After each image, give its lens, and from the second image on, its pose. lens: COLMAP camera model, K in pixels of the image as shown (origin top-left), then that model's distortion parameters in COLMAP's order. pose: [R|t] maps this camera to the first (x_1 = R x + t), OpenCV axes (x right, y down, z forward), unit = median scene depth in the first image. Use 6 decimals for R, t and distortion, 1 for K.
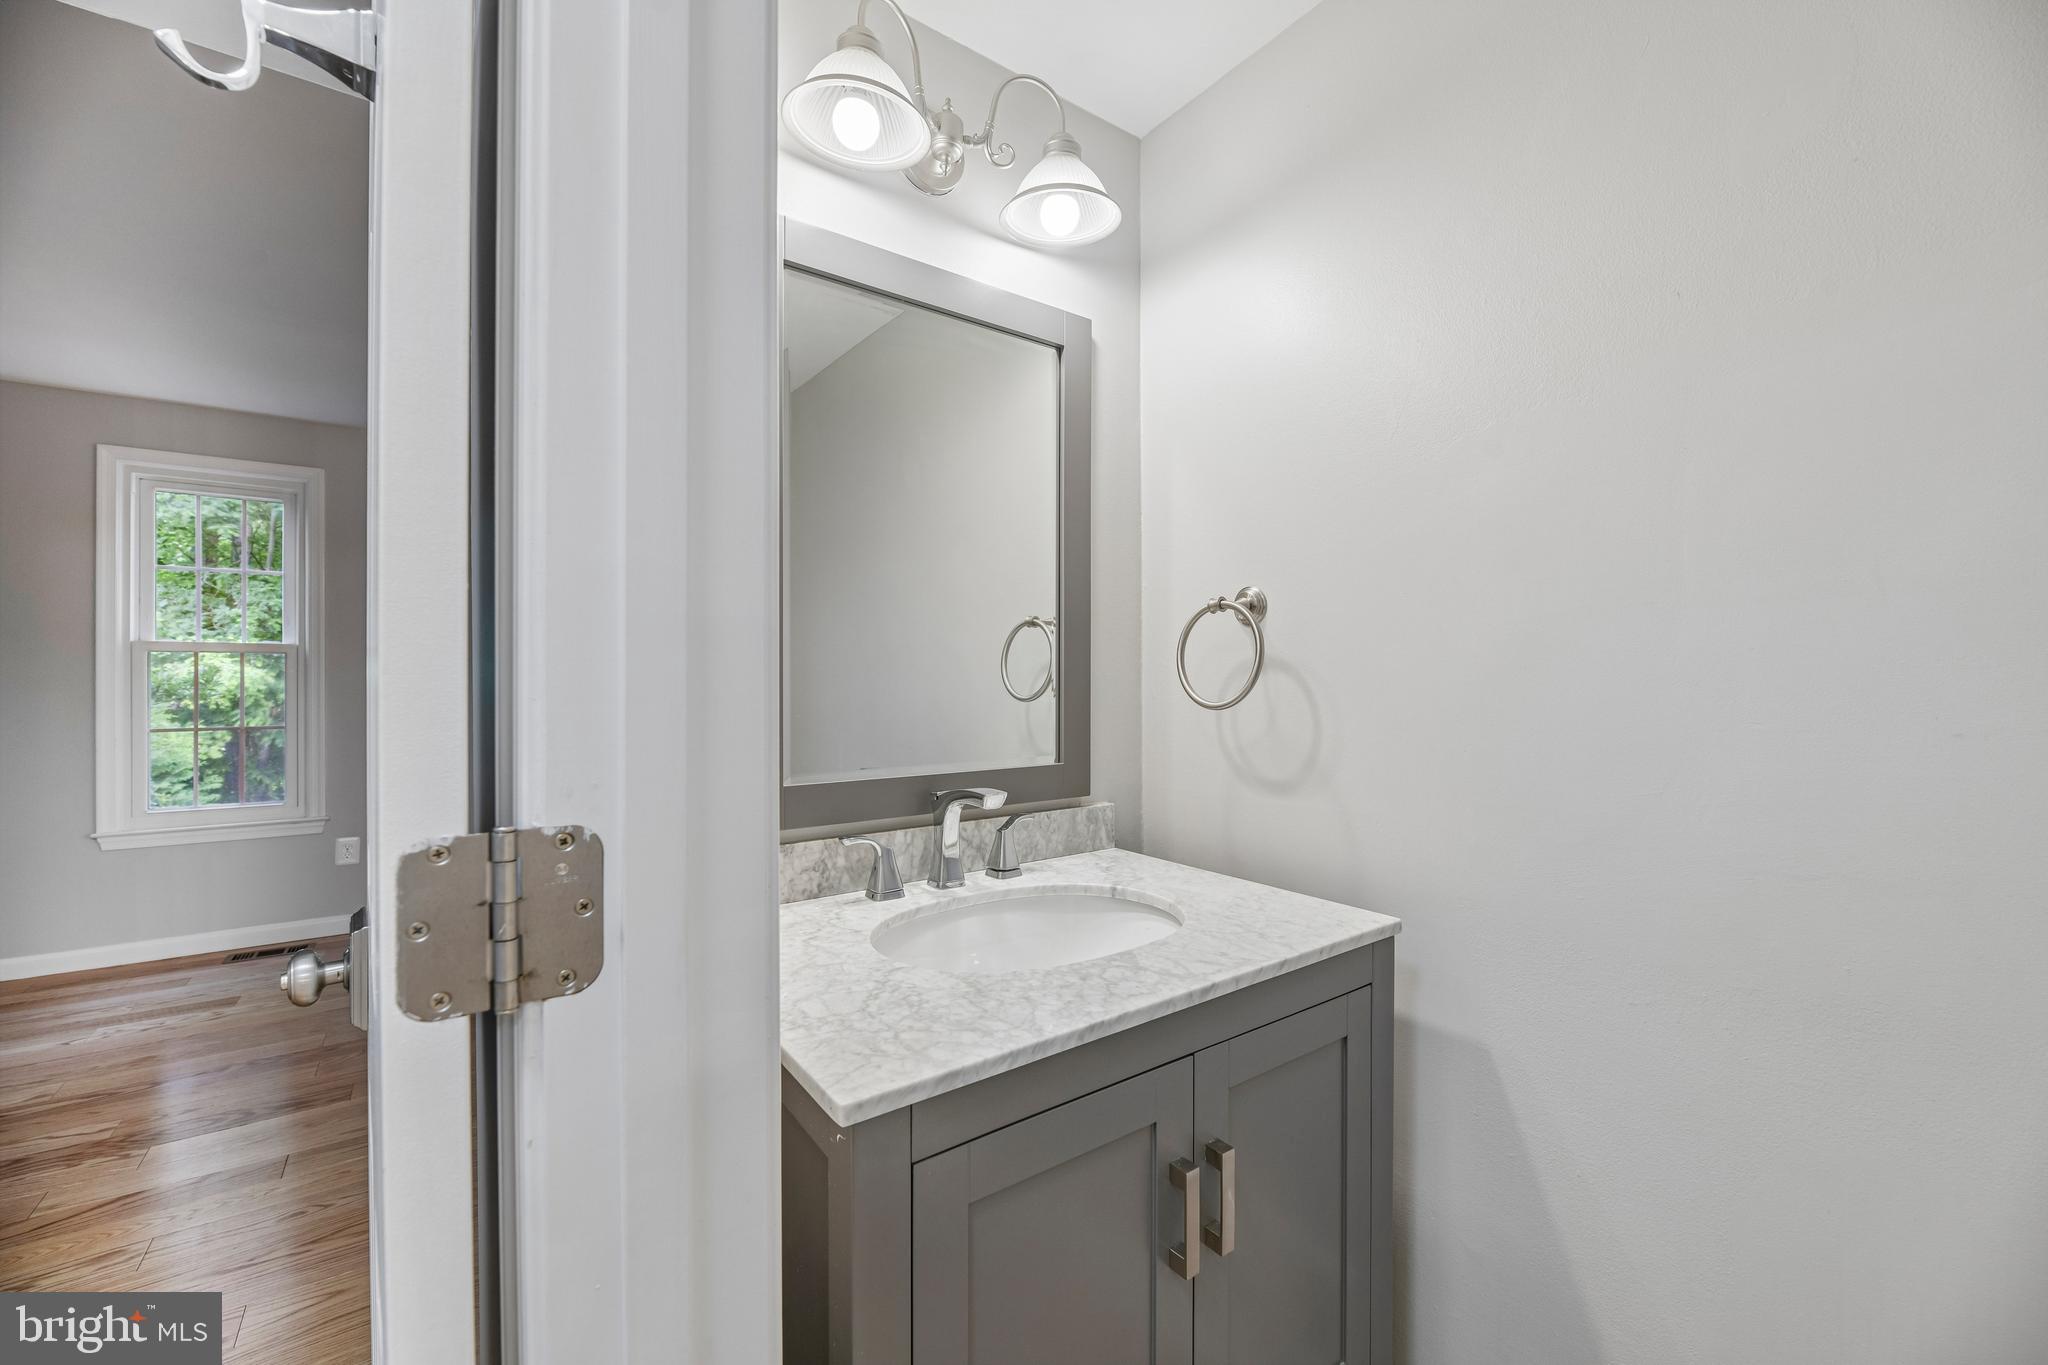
lens RADIAL K [[819.4, 0, 1036.4], [0, 819.4, 679.4], [0, 0, 1]] dist [-0.000236, -0.003691]
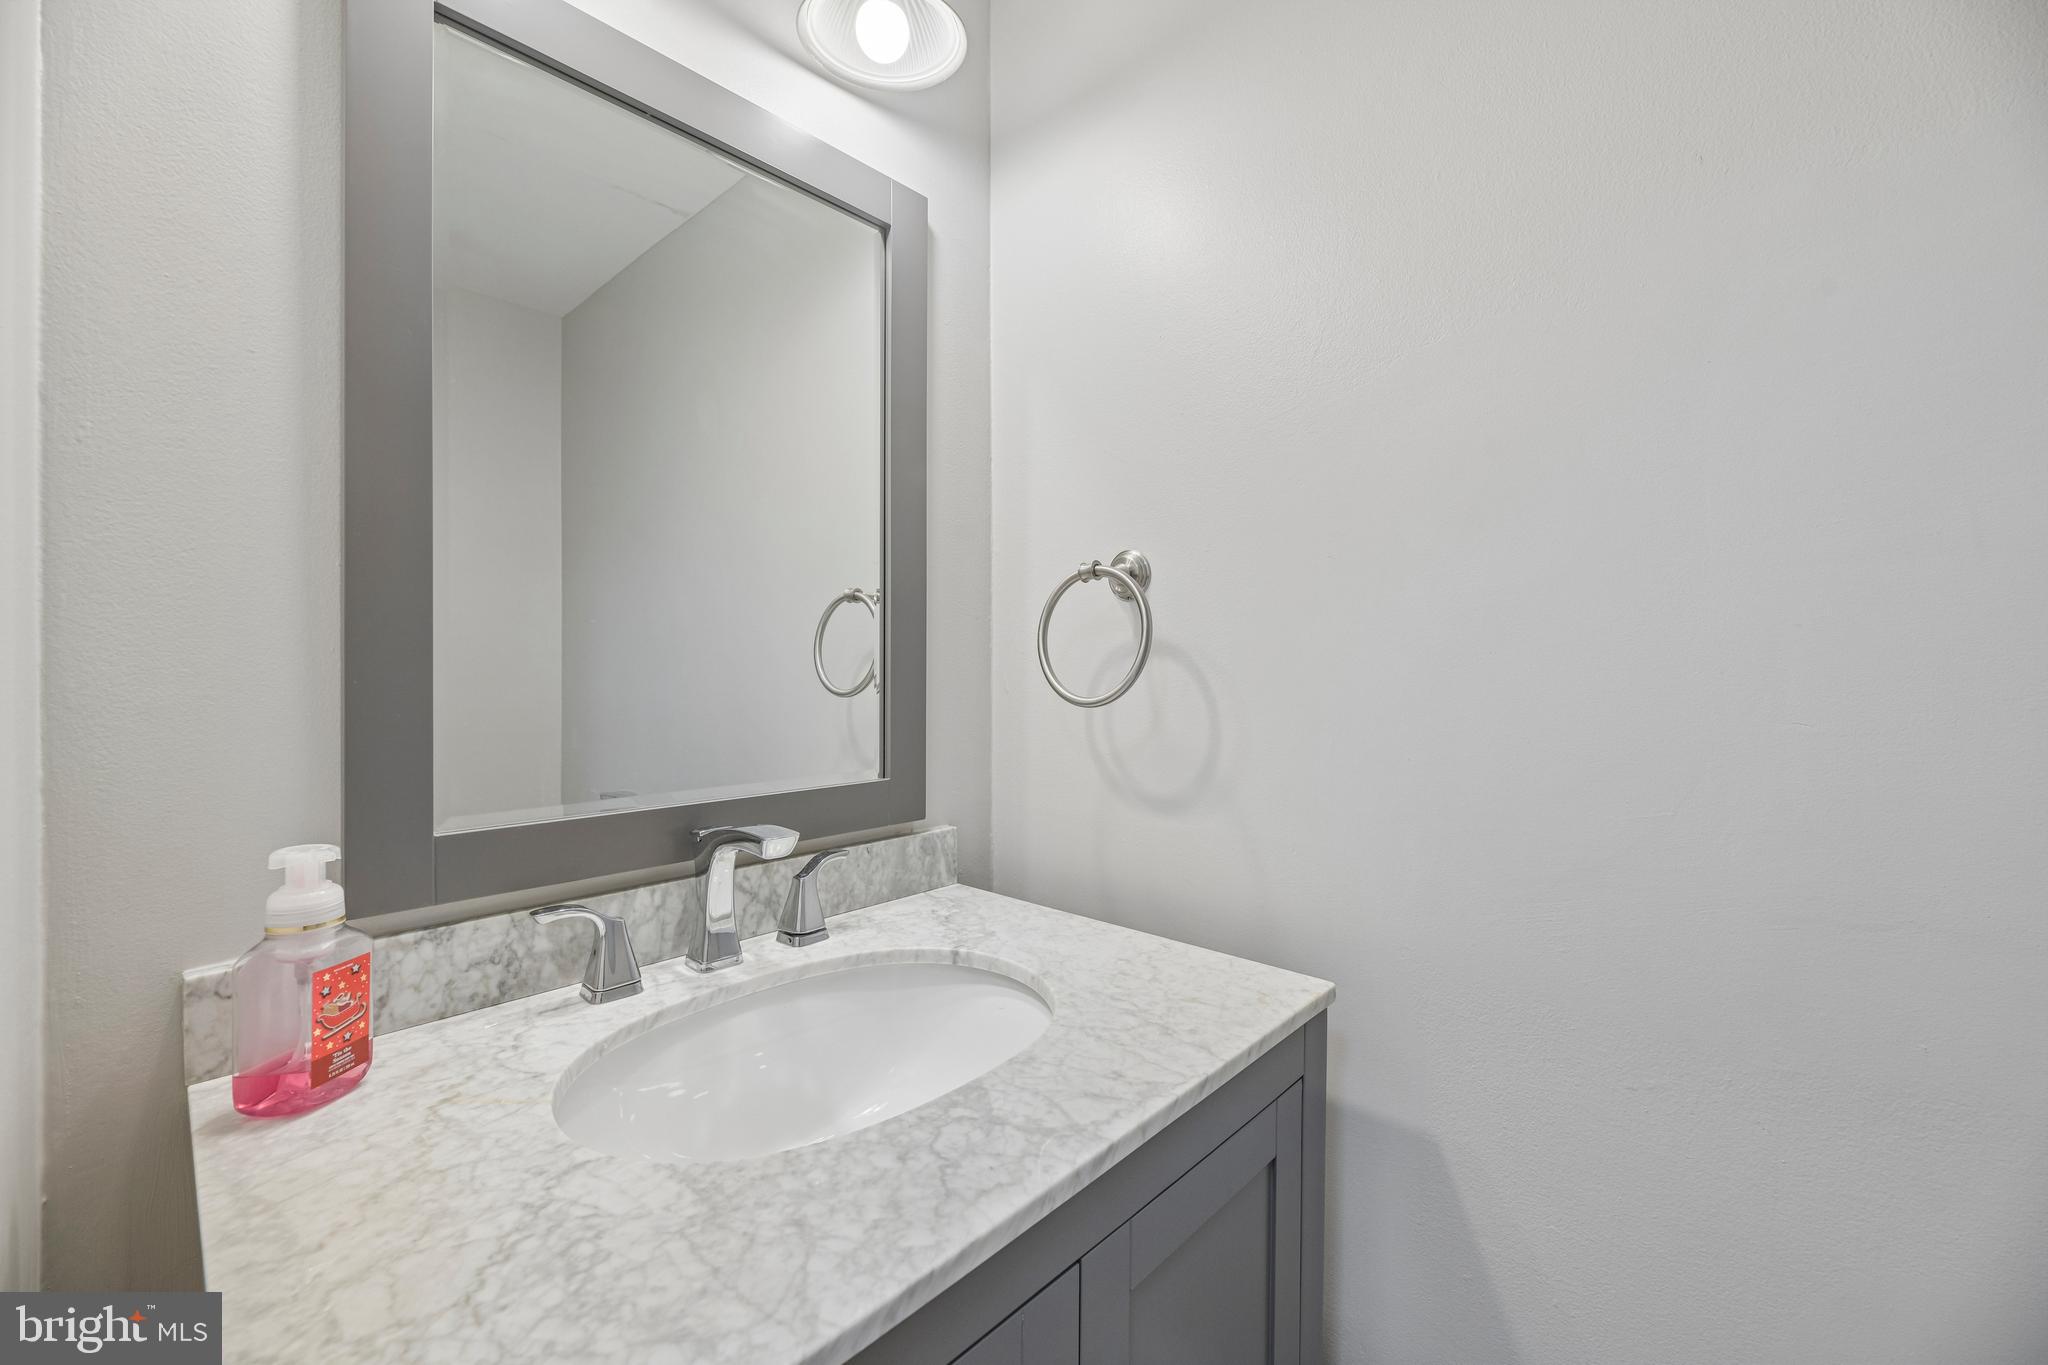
lens RADIAL K [[819.4, 0, 1036.4], [0, 819.4, 679.4], [0, 0, 1]] dist [-0.000236, -0.003691]
pose [[0.982333, -0.002574, 0.187125, 0.029625], [0.000977, 0.999962, 0.008625, 0.004376], [-0.187140, -0.008289, 0.982298, 0.273633]]
